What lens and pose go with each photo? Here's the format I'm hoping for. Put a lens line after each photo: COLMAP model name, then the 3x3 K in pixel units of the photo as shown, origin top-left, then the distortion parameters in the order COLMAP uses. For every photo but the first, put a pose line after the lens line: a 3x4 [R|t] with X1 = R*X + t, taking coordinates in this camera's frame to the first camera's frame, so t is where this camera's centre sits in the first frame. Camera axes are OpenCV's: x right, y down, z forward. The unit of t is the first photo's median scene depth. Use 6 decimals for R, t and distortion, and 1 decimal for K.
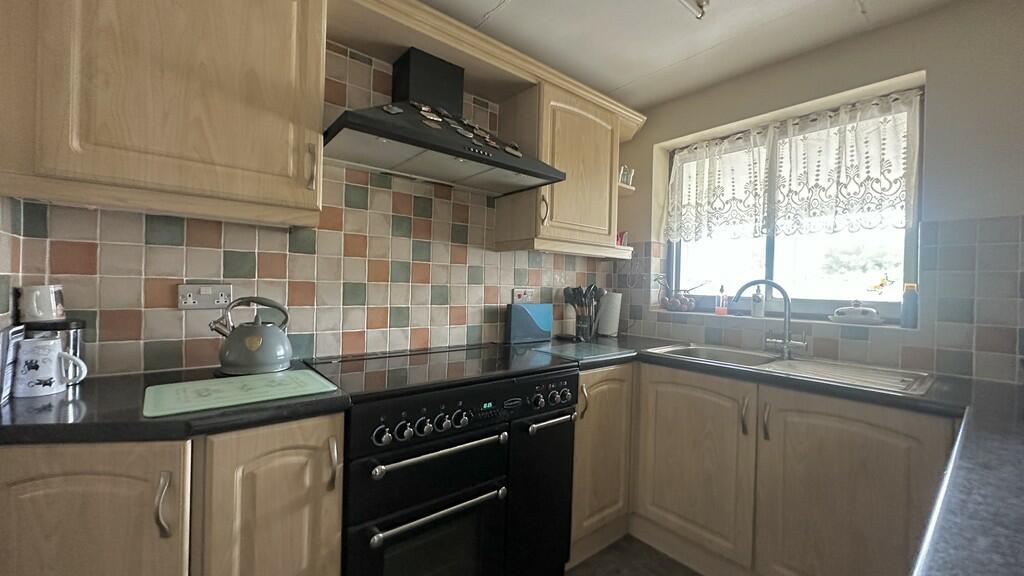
lens RADIAL K [[411.7, 0, 526.1], [0, 411.7, 288.6], [0, 0, 1]] dist [-0.002143, -0.000101]
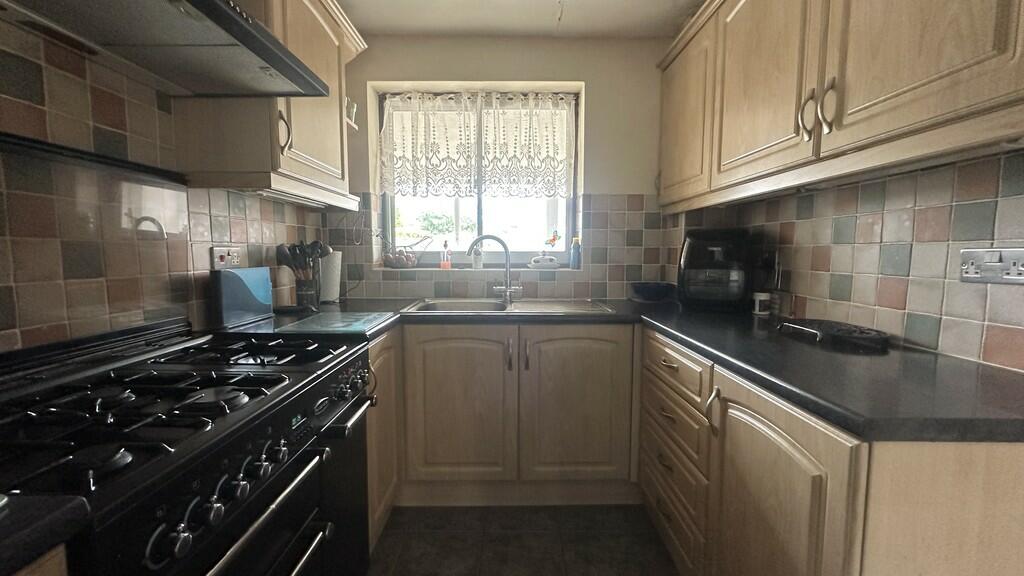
lens RADIAL K [[407.6, 0, 512.0], [0, 407.6, 288.0], [0, 0, 1]] dist [-0.001531, -0.000045]
pose [[0.644554, -0.092392, 0.758956, -0.219893], [0.019553, 0.994339, 0.104441, 0.006808], [-0.764309, -0.052478, 0.642711, 0.204379]]
